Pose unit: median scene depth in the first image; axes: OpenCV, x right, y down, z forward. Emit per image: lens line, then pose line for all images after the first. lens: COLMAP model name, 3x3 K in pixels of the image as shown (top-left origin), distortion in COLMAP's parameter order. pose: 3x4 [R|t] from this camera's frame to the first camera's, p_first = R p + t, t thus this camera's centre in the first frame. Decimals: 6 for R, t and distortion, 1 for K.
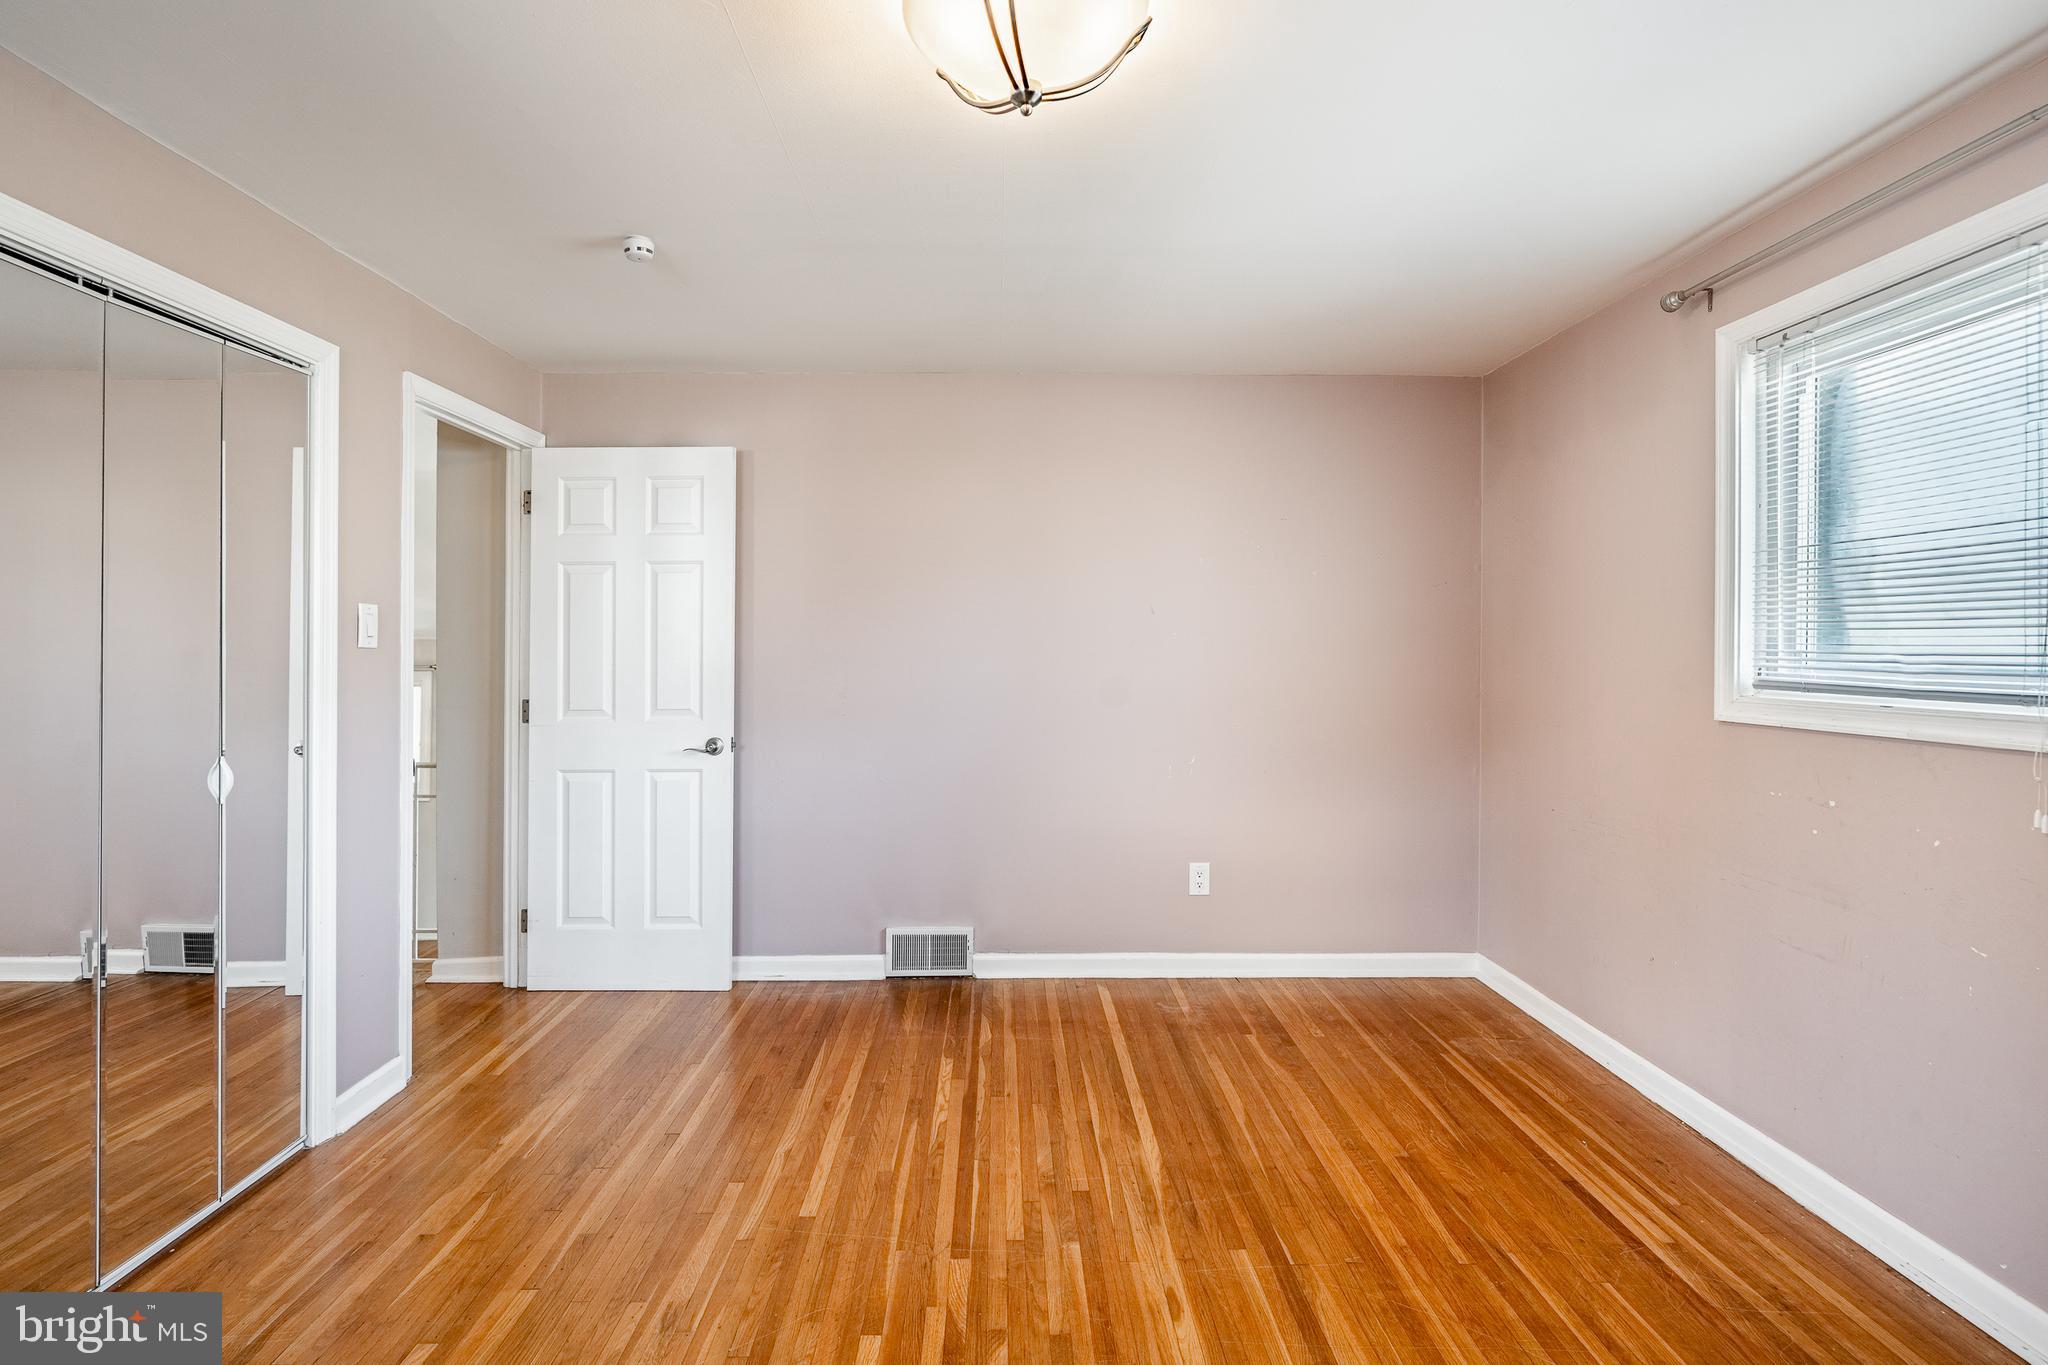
lens RADIAL K [[1025.1, 0, 1020.1], [0, 1025.1, 672.5], [0, 0, 1]] dist [-0.005766, -0.000188]
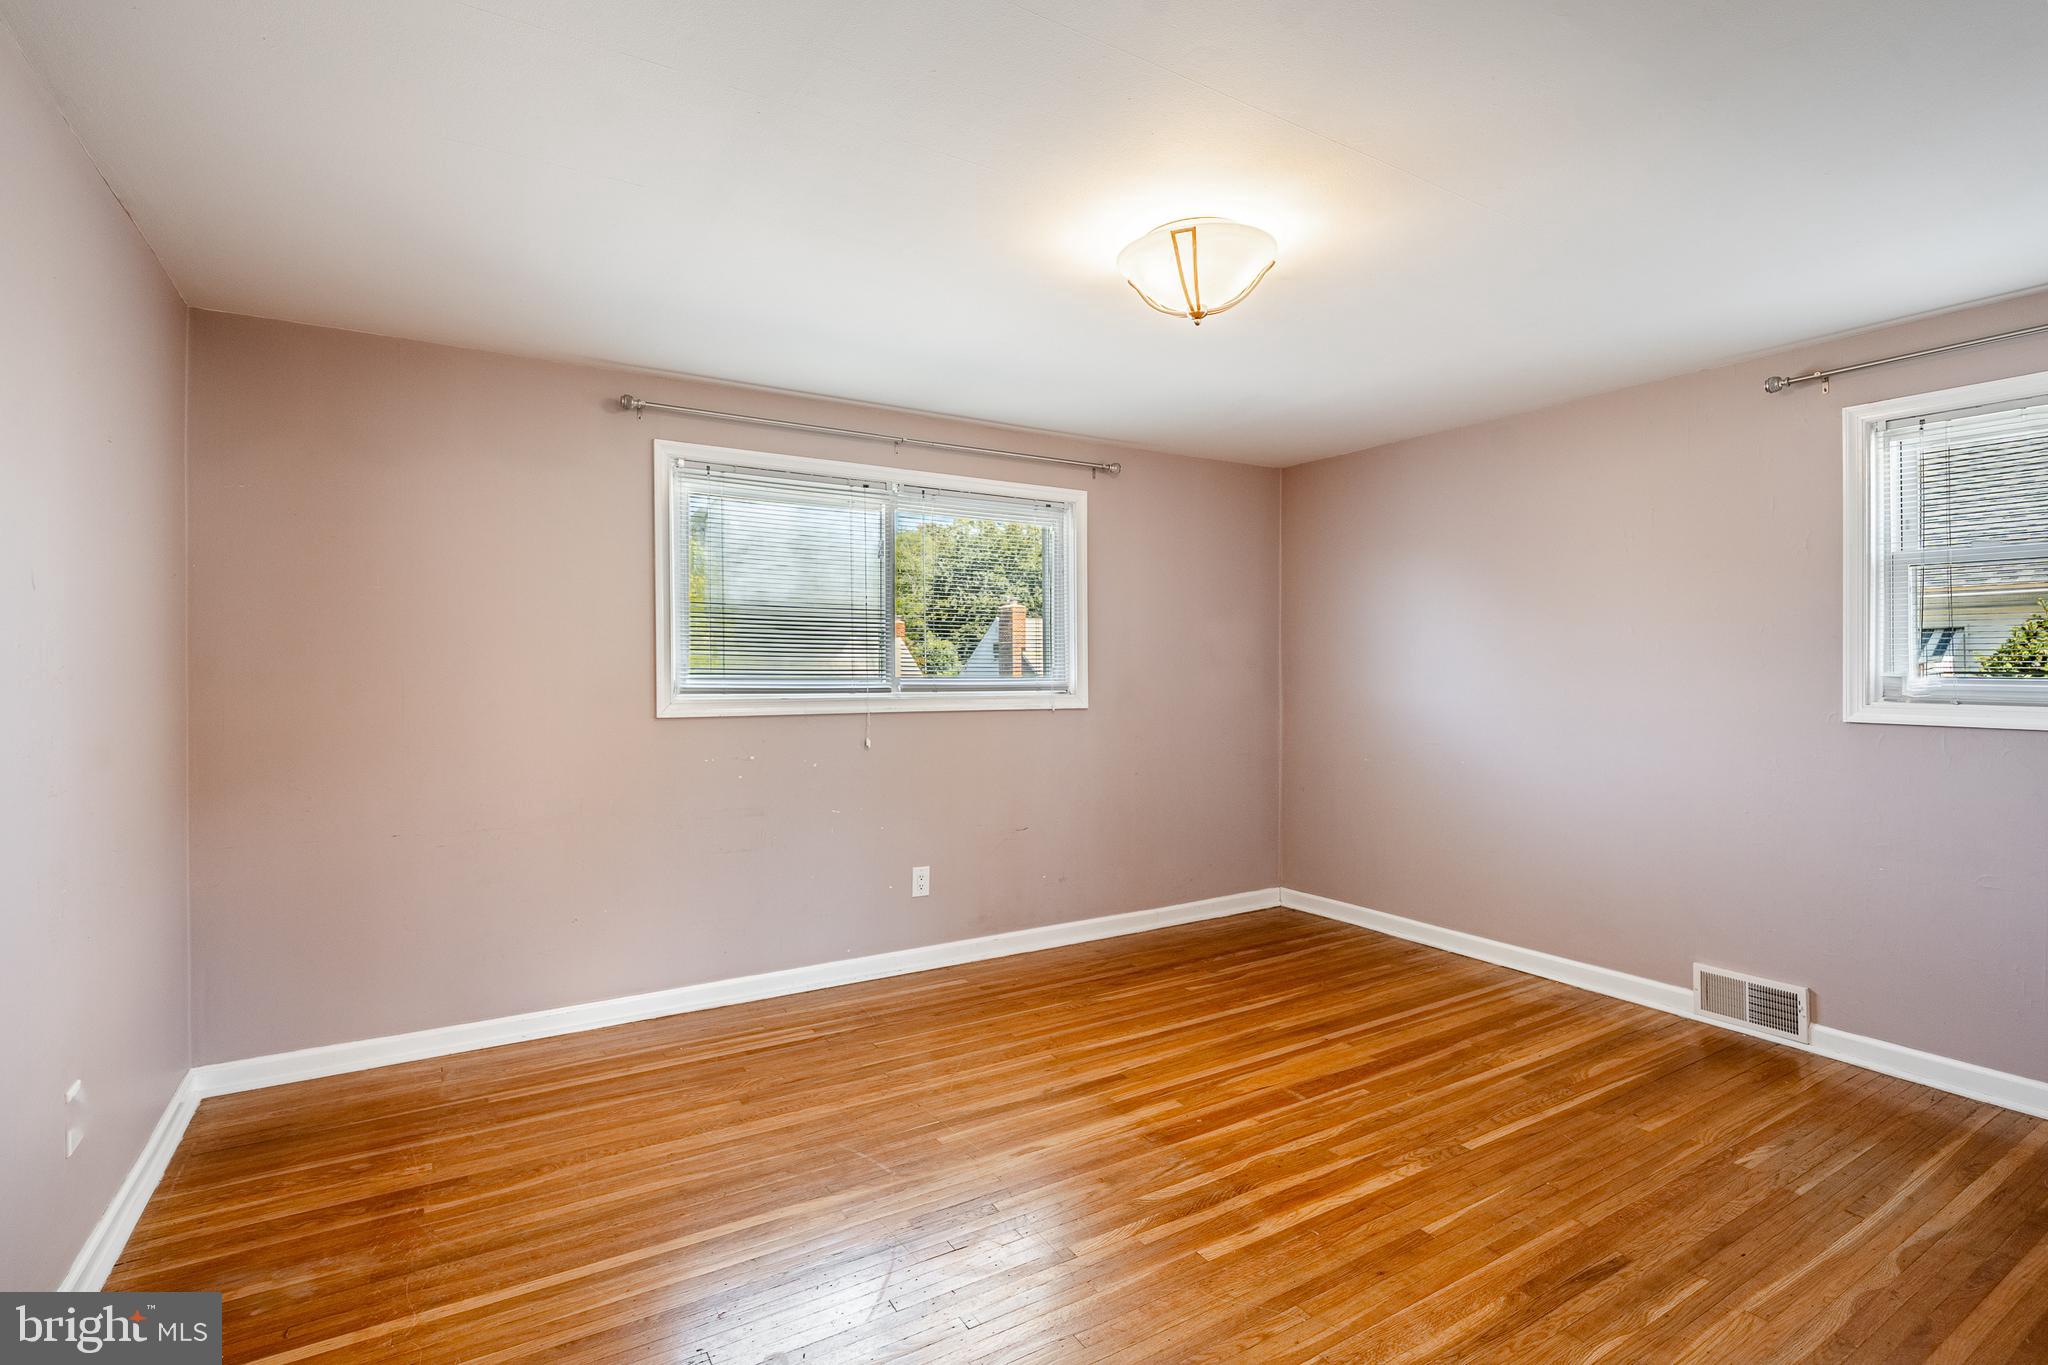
lens RADIAL K [[955.9, 0, 1017.8], [0, 955.9, 672.3], [0, 0, 1]] dist [-0.004556, 0.000058]
pose [[-0.507736, -0.003462, 0.861506, -0.710817], [0.021729, 0.999622, 0.016823, -0.025326], [-0.861239, 0.027262, -0.507469, 1.257754]]
